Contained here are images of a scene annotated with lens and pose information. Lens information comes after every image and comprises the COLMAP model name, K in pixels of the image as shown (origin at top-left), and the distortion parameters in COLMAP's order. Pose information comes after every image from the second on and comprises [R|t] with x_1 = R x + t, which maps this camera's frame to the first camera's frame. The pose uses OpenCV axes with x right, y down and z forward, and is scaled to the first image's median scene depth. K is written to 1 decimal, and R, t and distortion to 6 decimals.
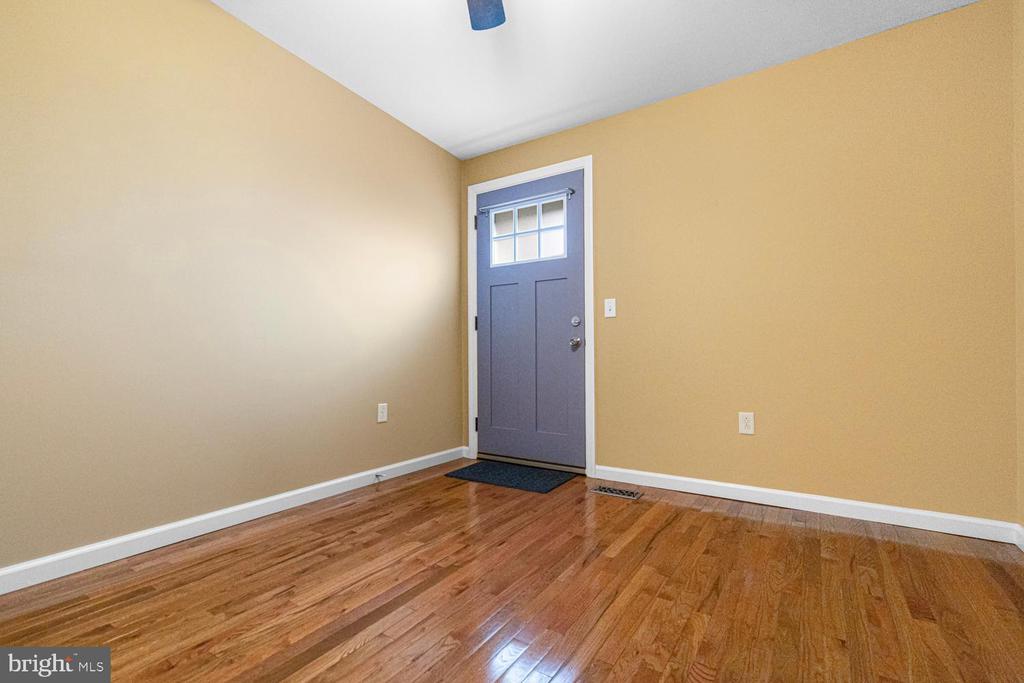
lens RADIAL K [[453.6, 0, 503.3], [0, 453.6, 347.0], [0, 0, 1]] dist [-0.000722, 0.000730]
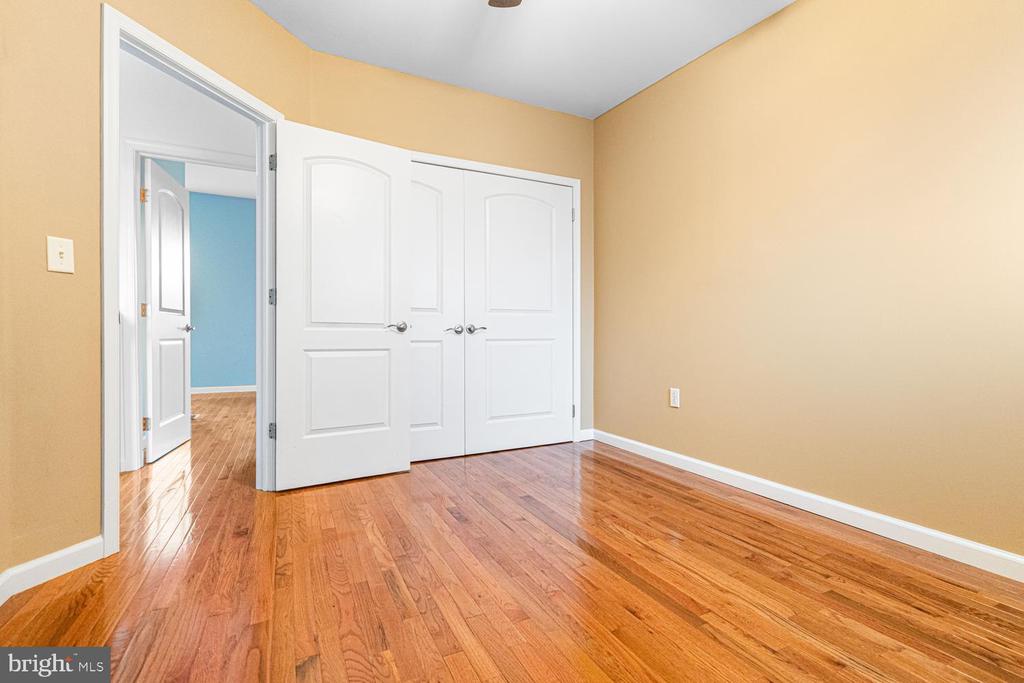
lens RADIAL K [[453.6, 0, 504.0], [0, 453.6, 339.3], [0, 0, 1]] dist [-0.000722, 0.000730]
pose [[-0.489784, 0.006174, -0.871822, 0.656398], [0.007336, 0.999969, 0.002961, 0.016224], [0.871813, -0.004946, -0.489814, 1.035416]]
